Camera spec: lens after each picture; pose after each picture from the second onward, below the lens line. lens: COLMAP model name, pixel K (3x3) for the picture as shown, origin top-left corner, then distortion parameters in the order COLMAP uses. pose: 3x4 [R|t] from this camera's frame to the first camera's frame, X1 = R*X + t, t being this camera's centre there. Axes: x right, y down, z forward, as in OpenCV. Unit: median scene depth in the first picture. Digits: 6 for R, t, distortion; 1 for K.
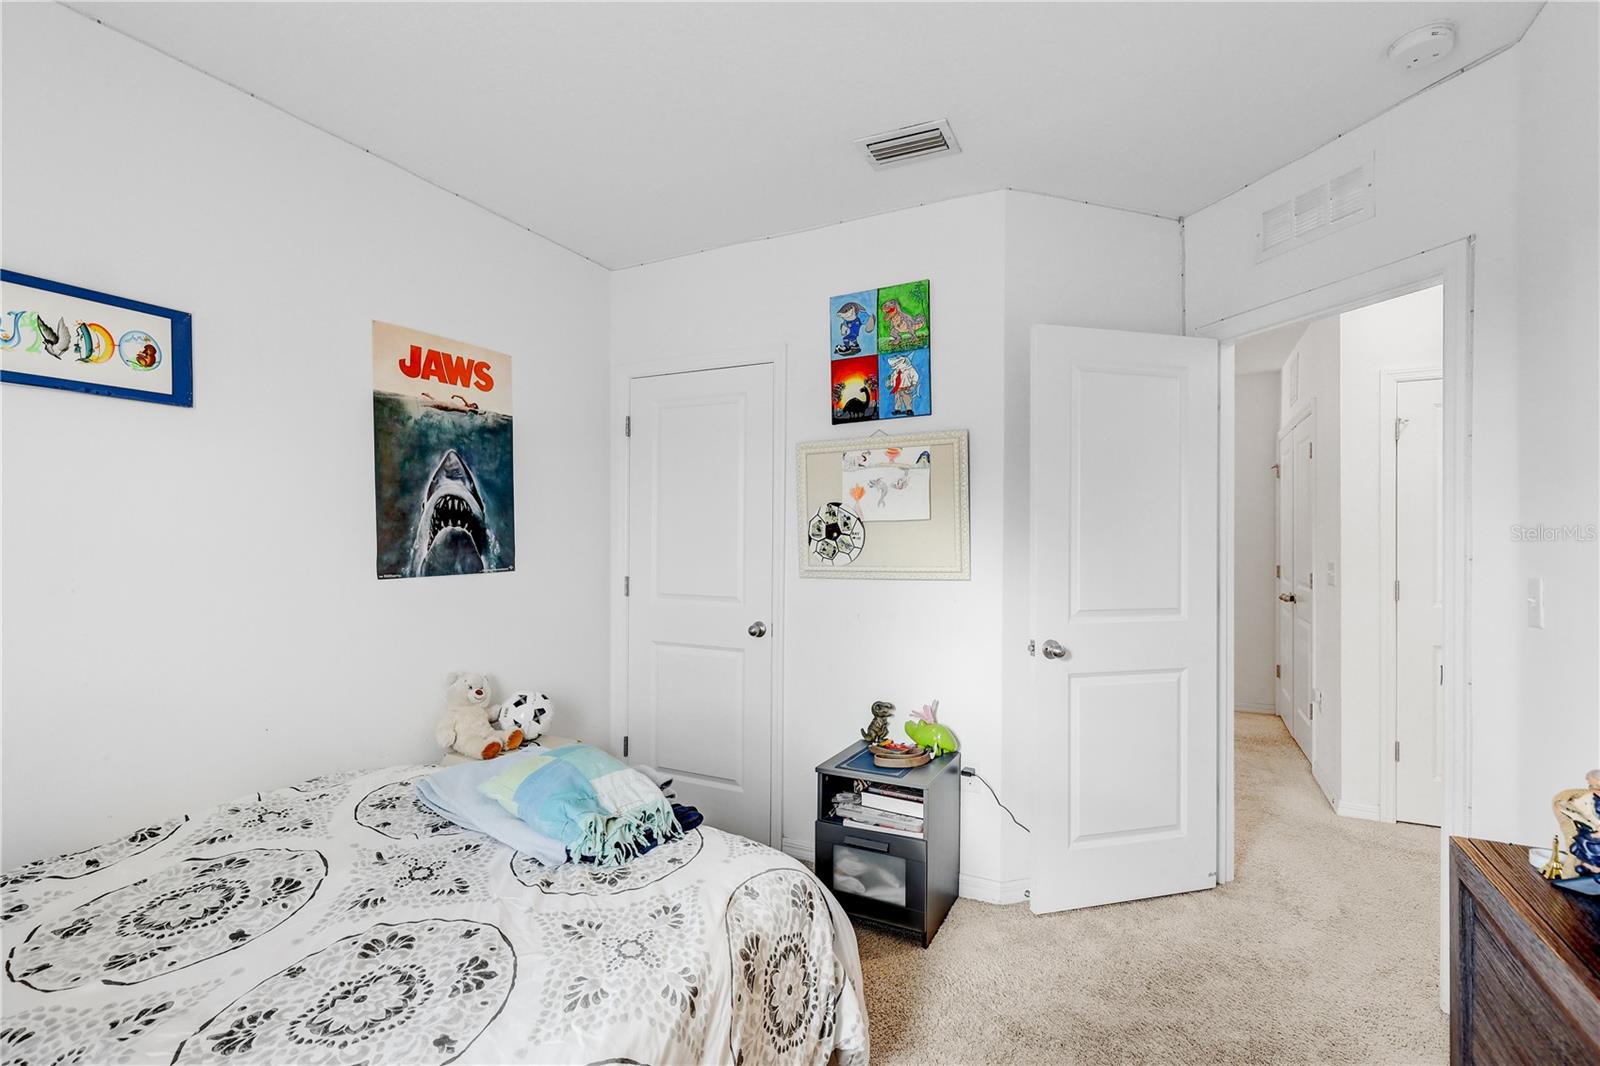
lens RADIAL K [[722.9, 0, 808.2], [0, 722.9, 539.8], [0, 0, 1]] dist [0.000723, -0.000786]
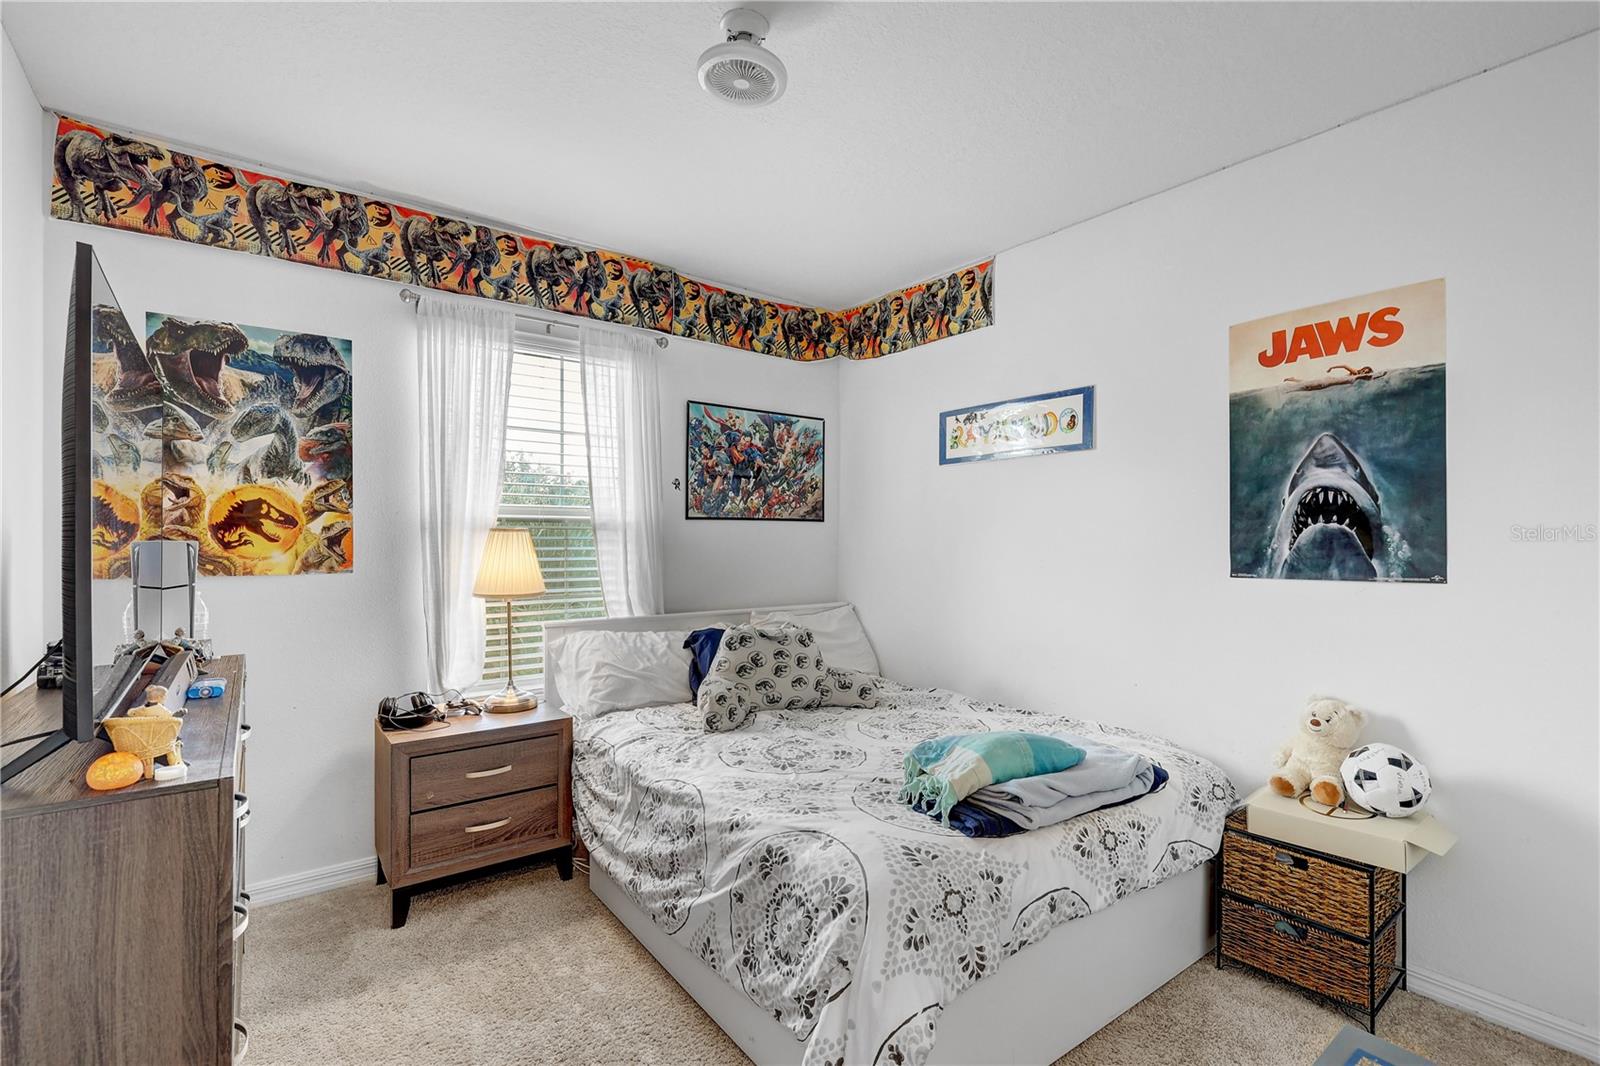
lens RADIAL K [[738.0, 0, 800.0], [0, 738.0, 533.0], [0, 0, 1]] dist [0.000068, -0.000554]
pose [[-0.446859, -0.005054, -0.894590, 0.563429], [-0.000799, 0.999986, -0.005251, -0.001867], [0.894604, -0.001632, -0.446857, 0.841620]]
